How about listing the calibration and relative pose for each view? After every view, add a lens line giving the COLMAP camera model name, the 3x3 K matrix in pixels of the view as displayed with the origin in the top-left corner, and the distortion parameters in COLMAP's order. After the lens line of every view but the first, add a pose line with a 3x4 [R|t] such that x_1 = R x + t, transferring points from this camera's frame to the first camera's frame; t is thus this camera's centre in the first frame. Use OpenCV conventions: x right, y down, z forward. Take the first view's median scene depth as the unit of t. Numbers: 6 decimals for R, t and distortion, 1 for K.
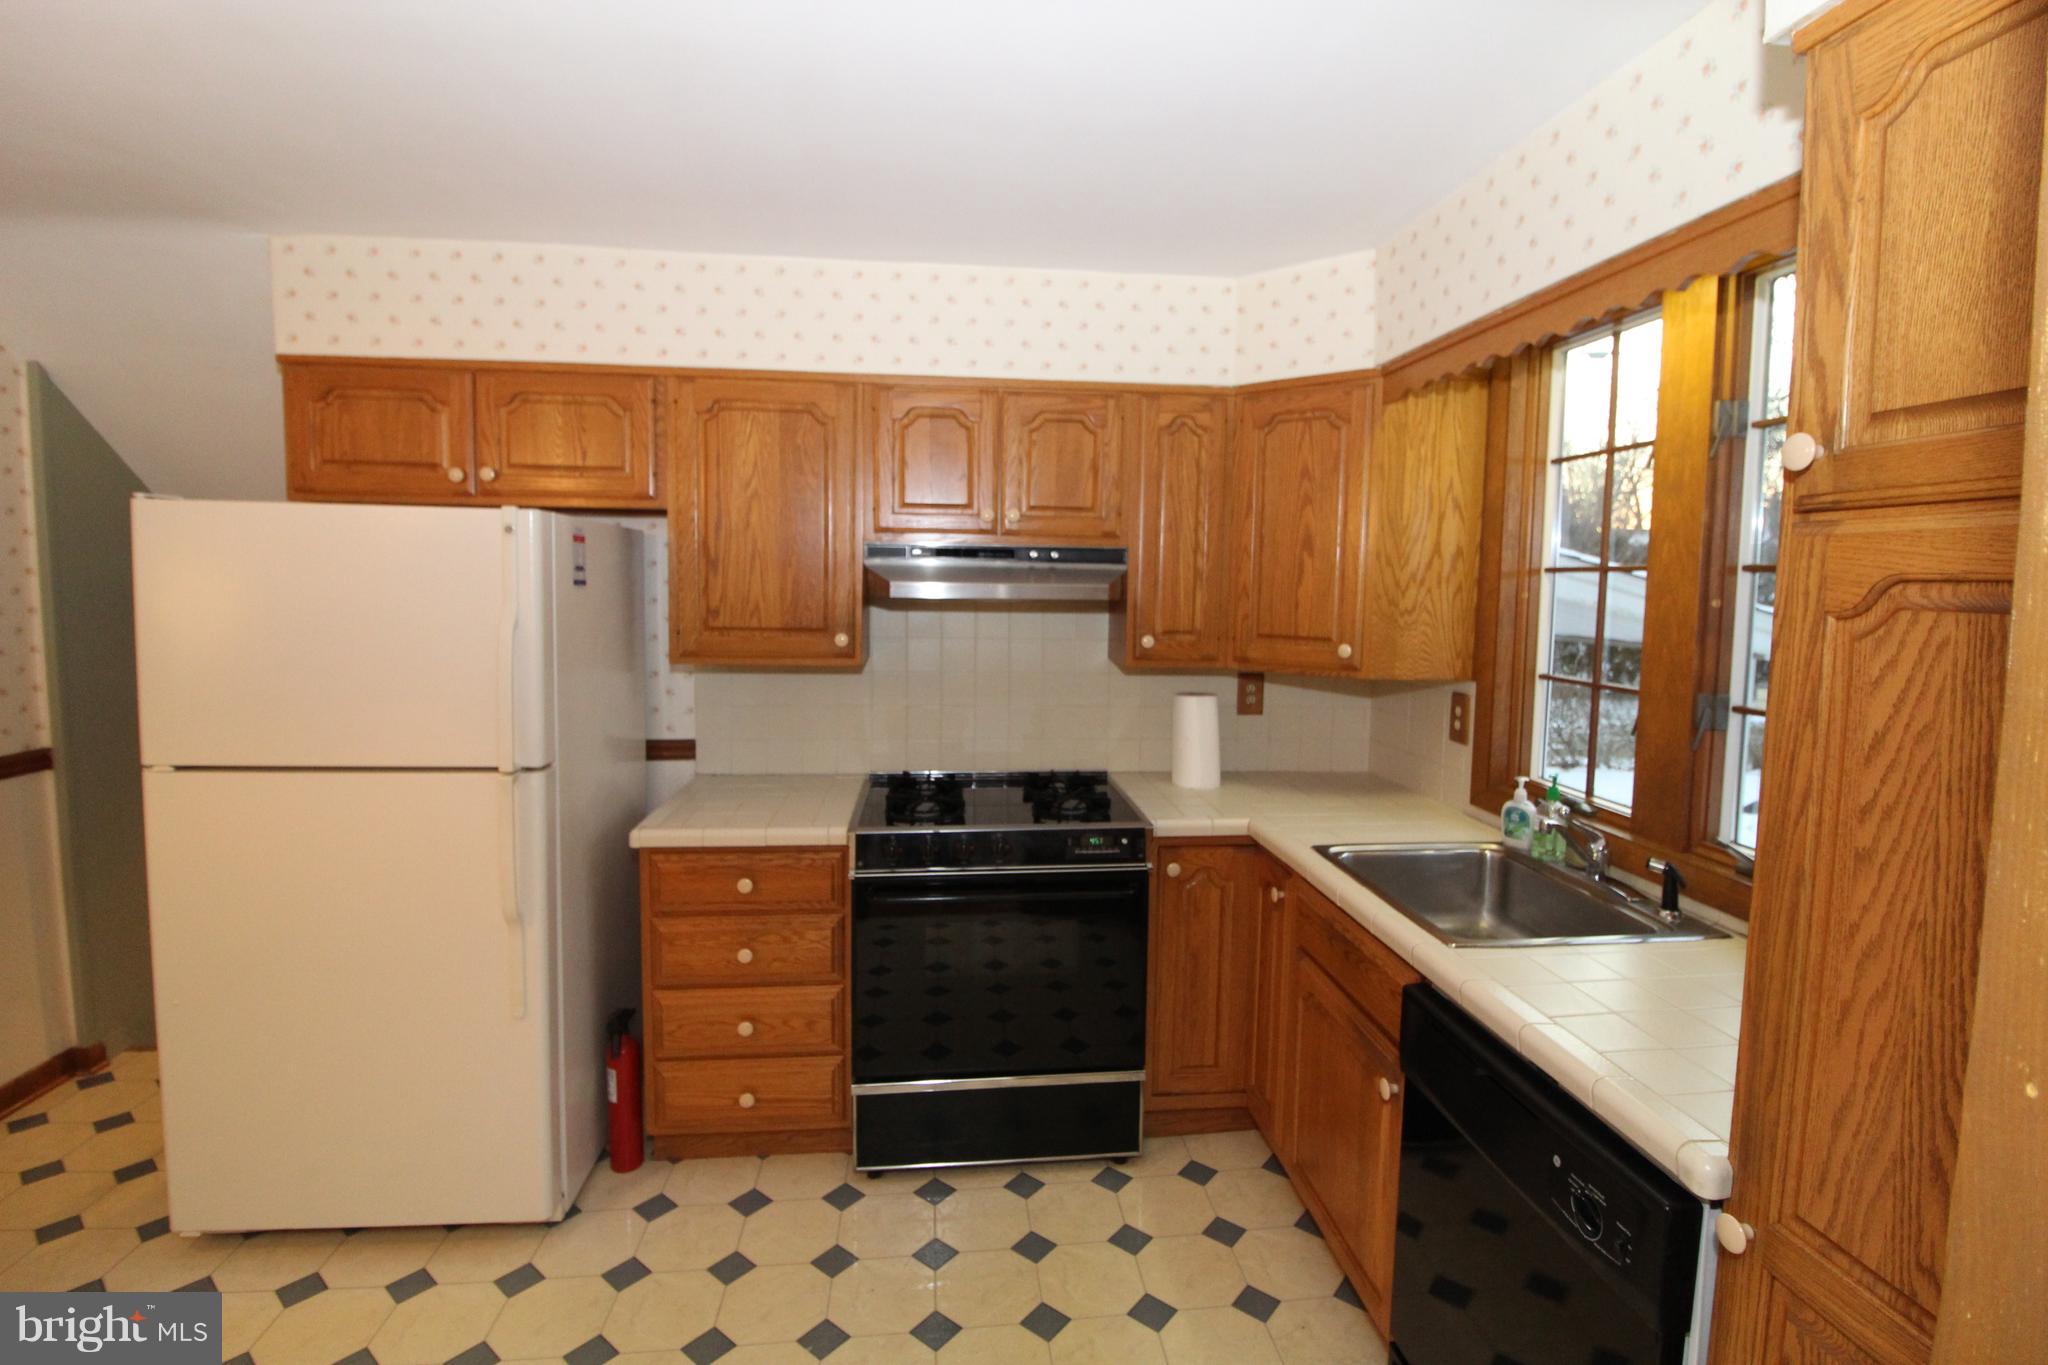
lens RADIAL K [[946.6, 0, 1036.2], [0, 946.6, 648.7], [0, 0, 1]] dist [0.002228, -0.014018]
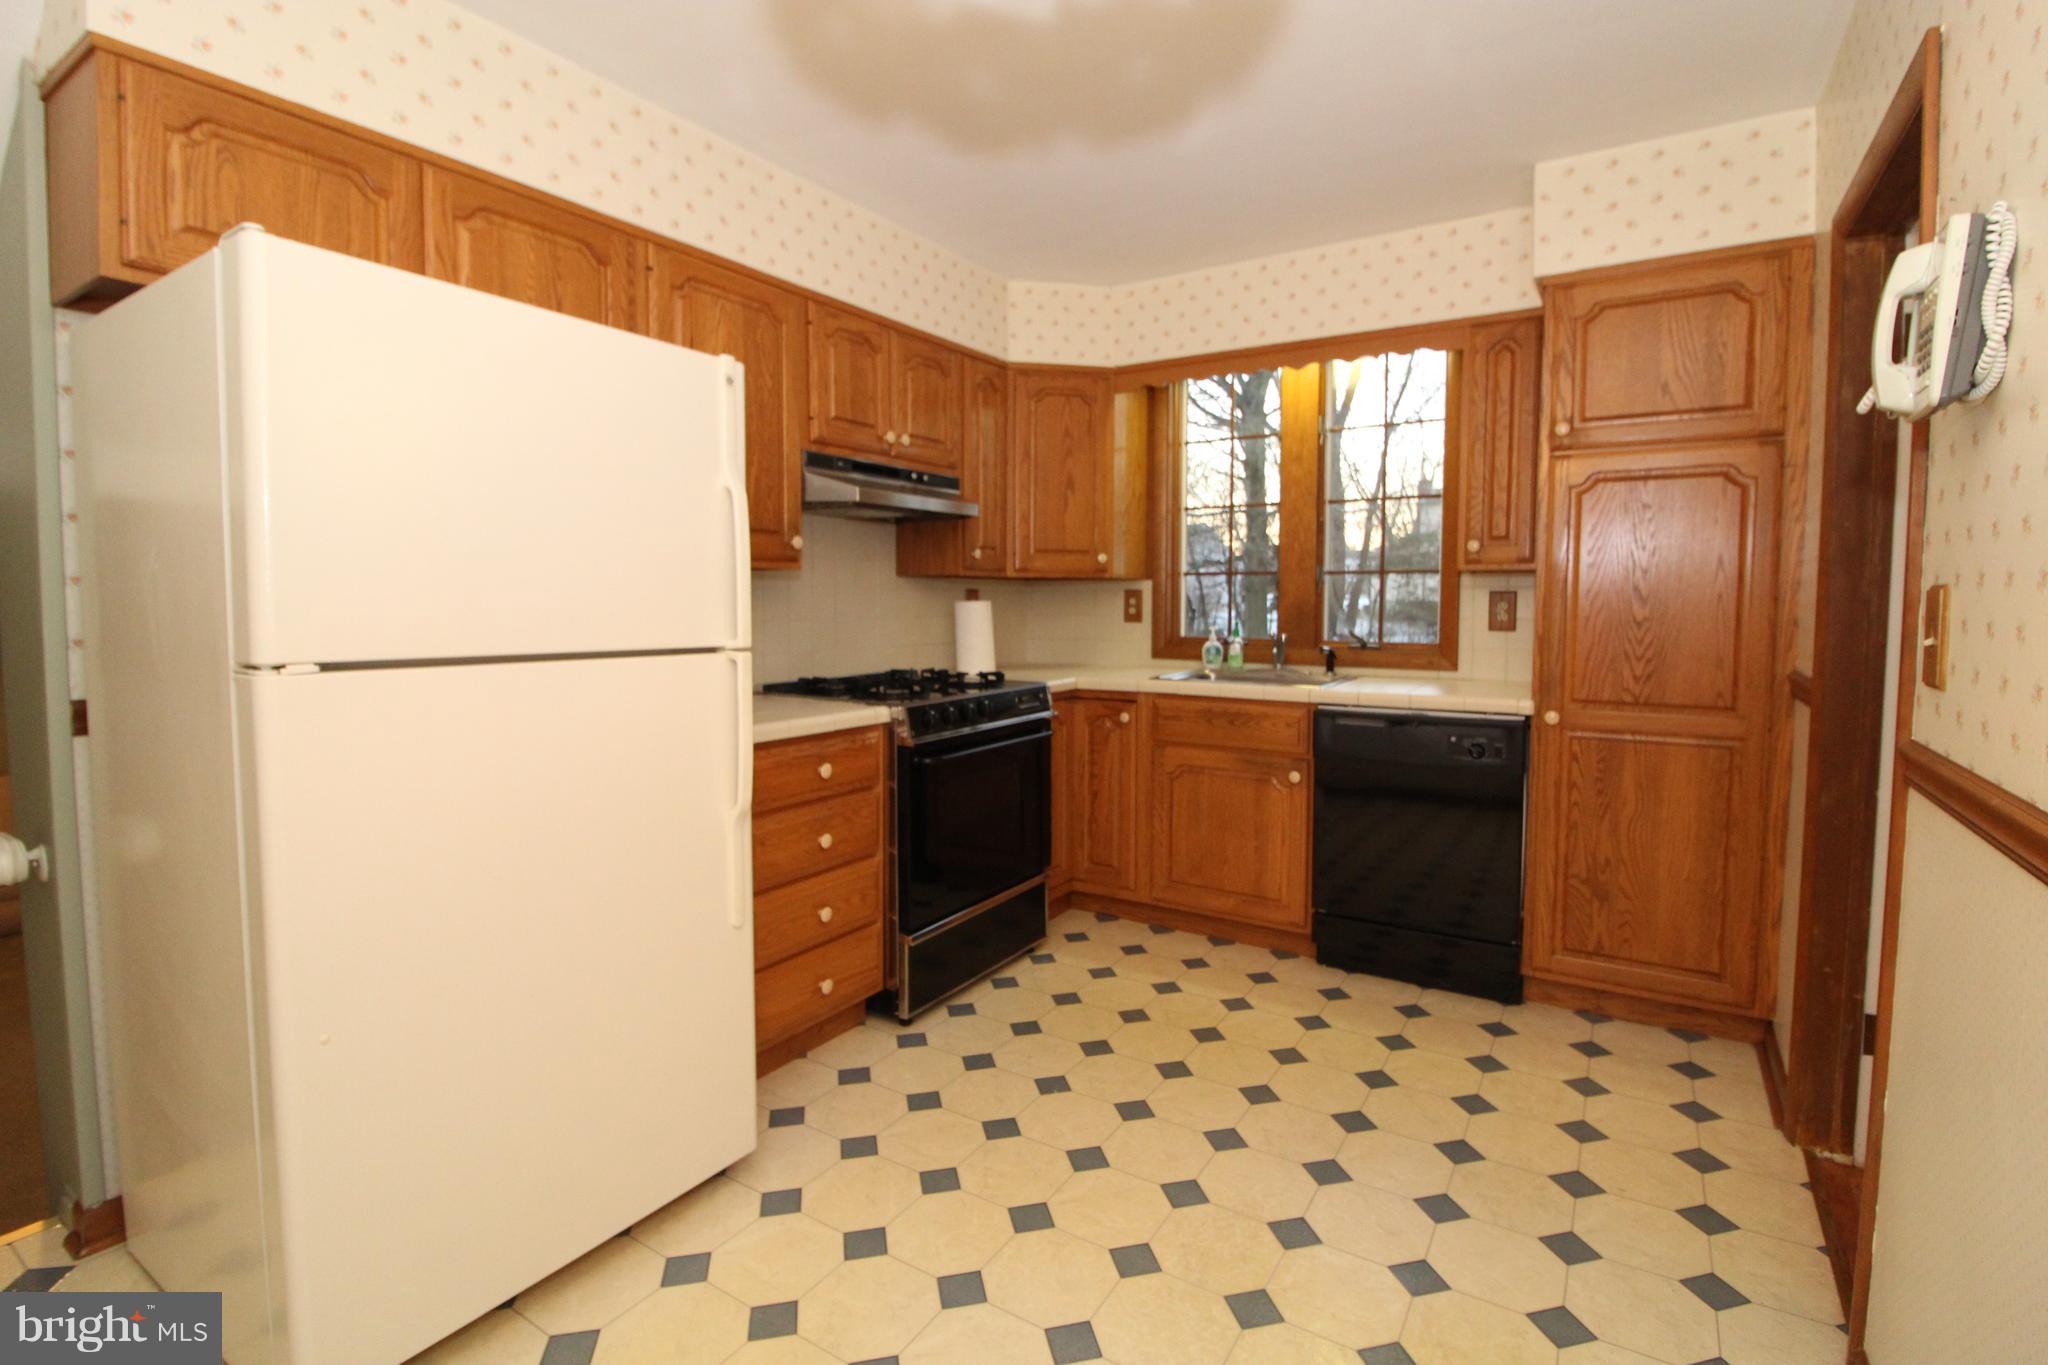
lens RADIAL K [[946.6, 0, 1036.2], [0, 946.6, 648.7], [0, 0, 1]] dist [0.002228, -0.014018]
pose [[0.626744, -0.056189, 0.777197, -0.899126], [0.065197, 0.997681, 0.019554, 0.108606], [-0.776493, 0.038415, 0.628954, 0.170658]]
